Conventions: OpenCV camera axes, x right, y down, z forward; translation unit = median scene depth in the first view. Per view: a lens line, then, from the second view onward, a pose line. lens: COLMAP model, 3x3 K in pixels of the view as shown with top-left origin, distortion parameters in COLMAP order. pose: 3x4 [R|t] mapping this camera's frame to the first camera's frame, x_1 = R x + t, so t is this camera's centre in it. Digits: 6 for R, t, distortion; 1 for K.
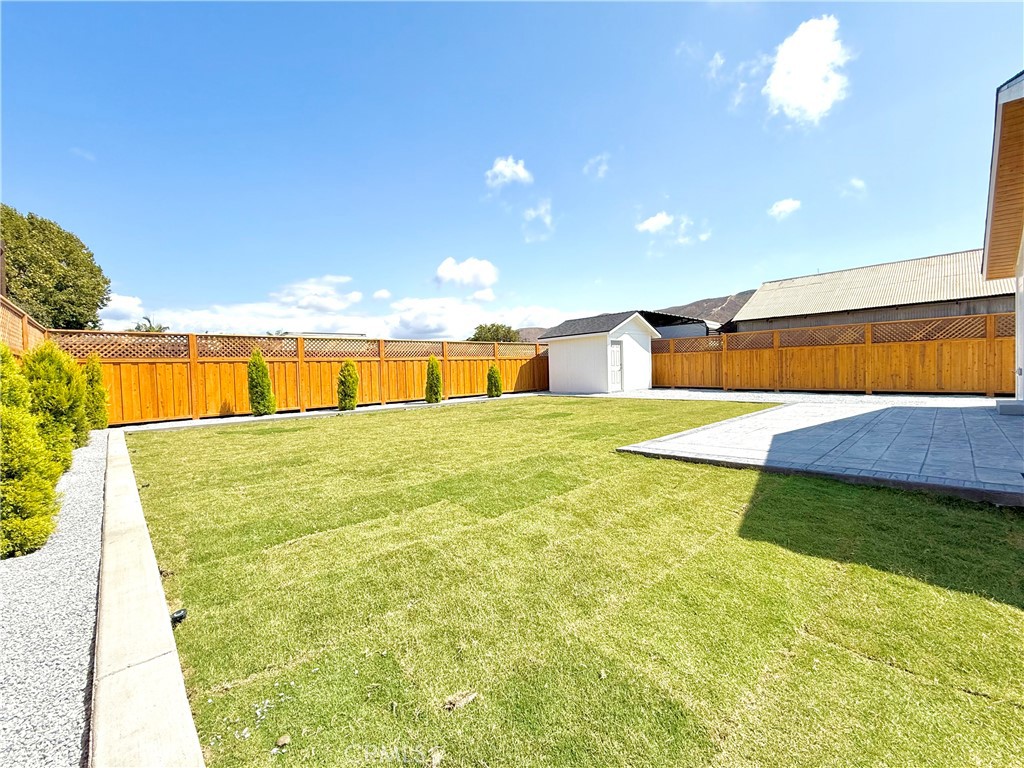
lens RADIAL K [[416.4, 0, 512.0], [0, 416.4, 384.0], [0, 0, 1]] dist [-0.000301, -0.000027]
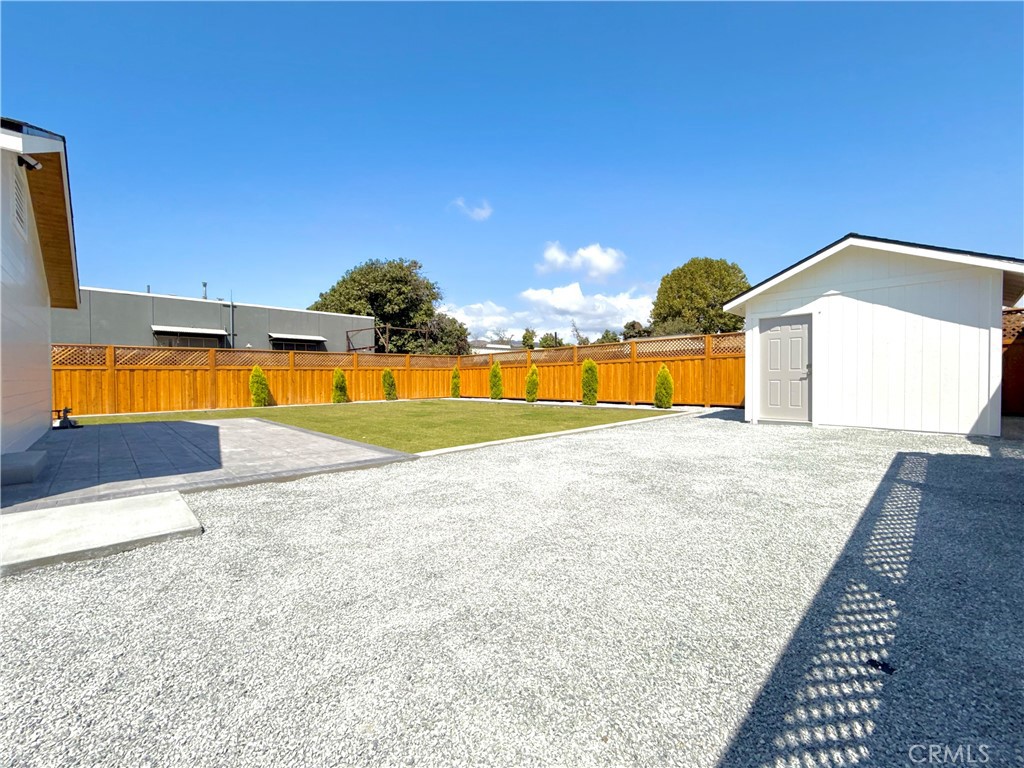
lens RADIAL K [[416.4, 0, 512.0], [0, 416.4, 384.0], [0, 0, 1]] dist [-0.000301, -0.000027]
pose [[0.010362, 0.048613, -0.998764, 0.717155], [-0.017434, 0.998675, 0.048428, -0.045463], [0.999794, 0.016911, 0.011196, 0.681253]]
